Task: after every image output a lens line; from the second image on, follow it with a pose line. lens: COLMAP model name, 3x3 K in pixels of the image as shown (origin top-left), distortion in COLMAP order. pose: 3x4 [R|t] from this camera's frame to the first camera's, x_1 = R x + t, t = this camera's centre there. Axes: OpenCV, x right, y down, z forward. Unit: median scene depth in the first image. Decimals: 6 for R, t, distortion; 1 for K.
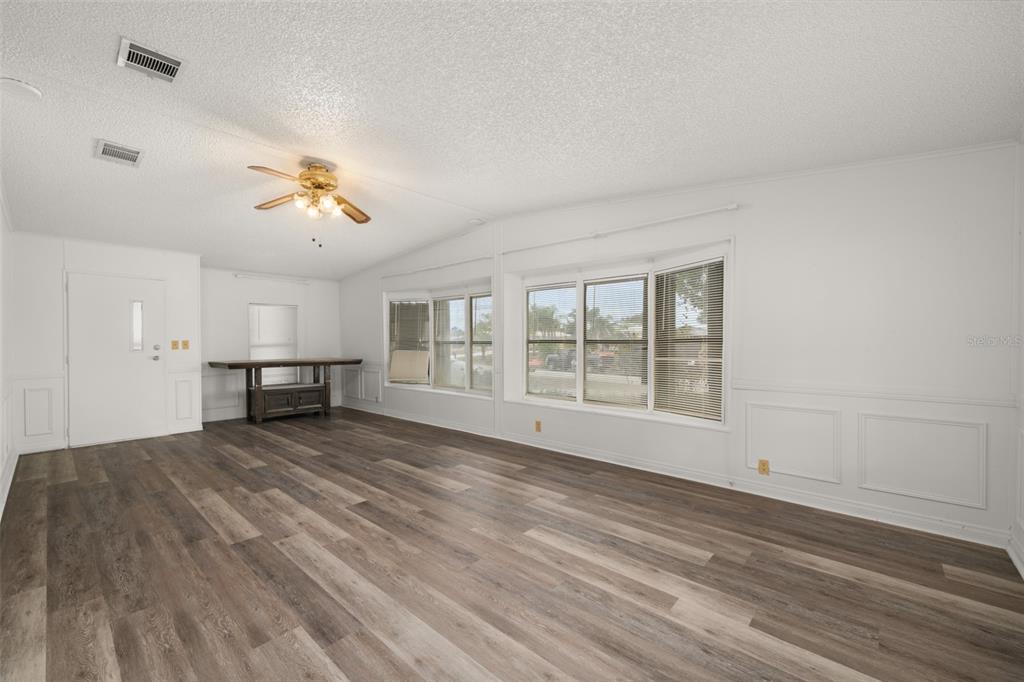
lens RADIAL K [[418.9, 0, 502.0], [0, 418.9, 344.0], [0, 0, 1]] dist [0.000310, 0.000731]
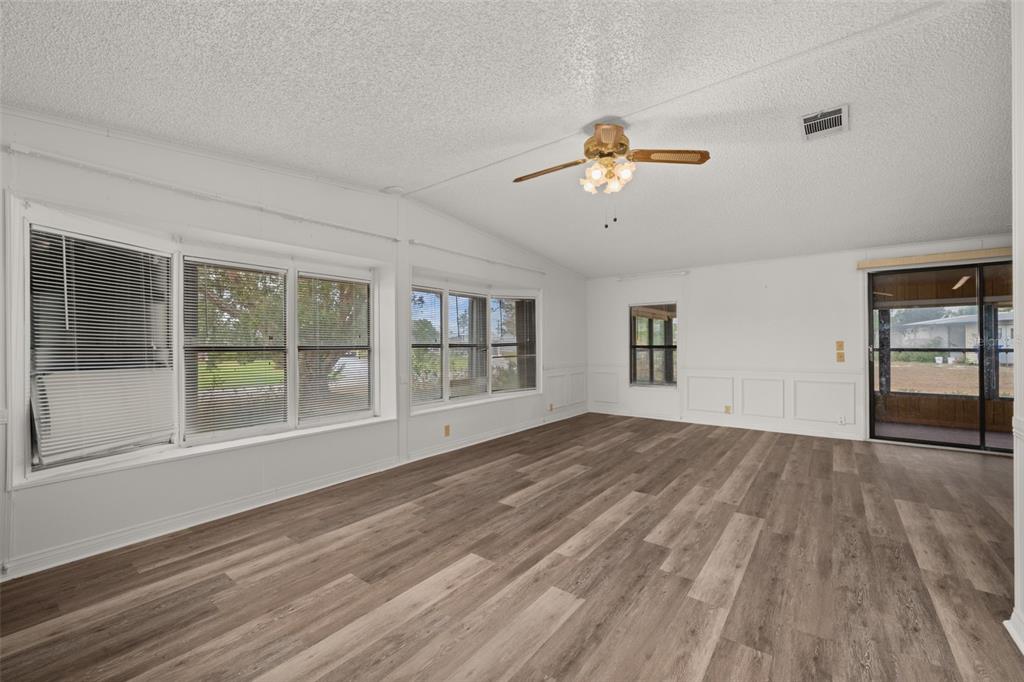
lens RADIAL K [[418.9, 0, 501.9], [0, 418.9, 342.5], [0, 0, 1]] dist [0.000310, 0.000731]
pose [[-0.076285, 0.006780, 0.997063, -1.292087], [0.013558, 0.999891, -0.005762, -0.007135], [-0.996994, 0.013078, -0.076369, 1.330963]]
